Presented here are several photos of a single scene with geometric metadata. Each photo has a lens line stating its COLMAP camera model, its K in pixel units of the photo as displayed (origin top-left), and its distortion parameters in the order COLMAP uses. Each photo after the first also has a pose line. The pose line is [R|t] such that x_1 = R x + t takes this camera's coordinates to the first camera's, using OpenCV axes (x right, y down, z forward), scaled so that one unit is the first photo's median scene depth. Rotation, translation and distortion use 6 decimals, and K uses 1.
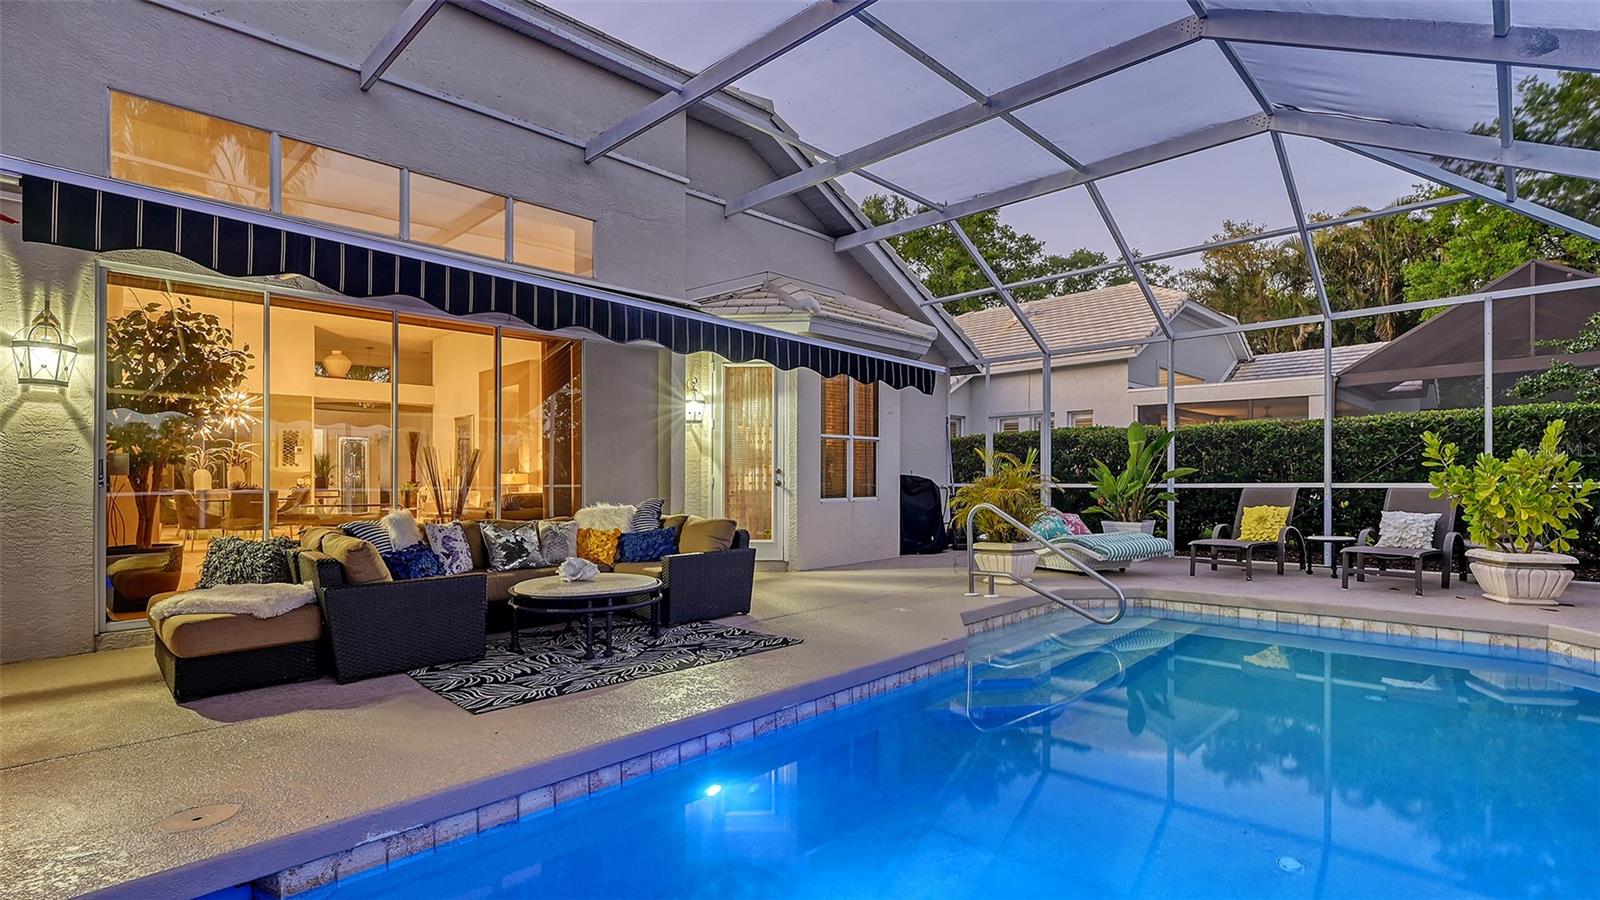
lens RADIAL K [[743.0, 0, 805.6], [0, 743.0, 478.0], [0, 0, 1]] dist [-0.000280, -0.000366]
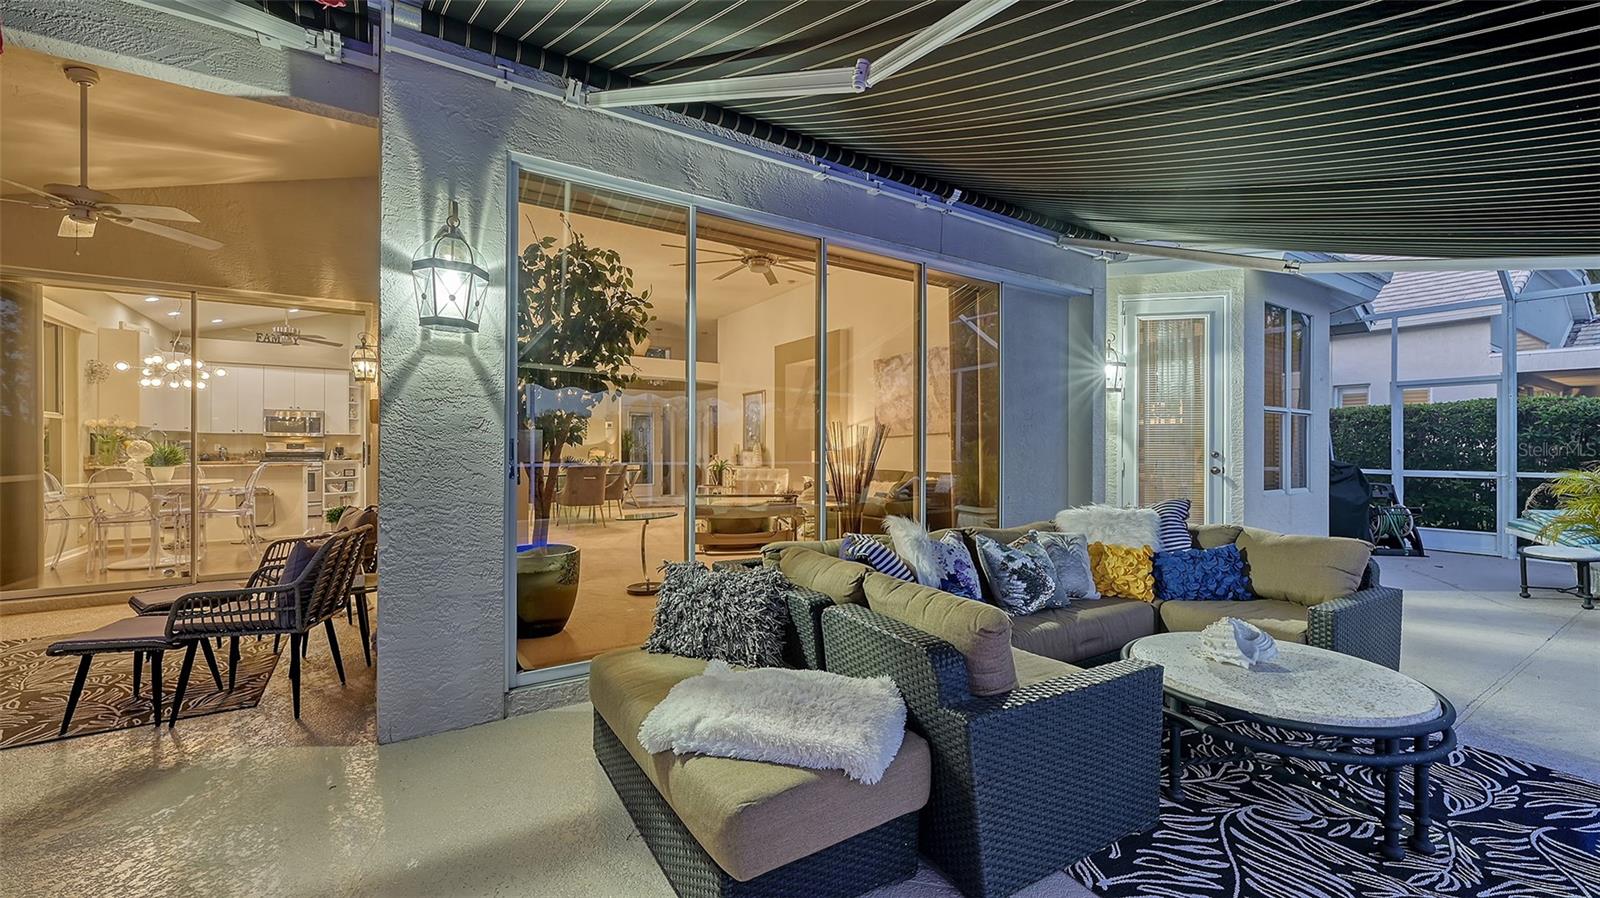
lens RADIAL K [[623.0, 0, 781.2], [0, 623.0, 452.4], [0, 0, 1]] dist [0.000127, -0.000177]
pose [[0.971748, 0.011429, -0.235743, -0.325637], [-0.010468, 0.999931, 0.005325, -0.010548], [0.235787, -0.002707, 0.971801, 0.283825]]
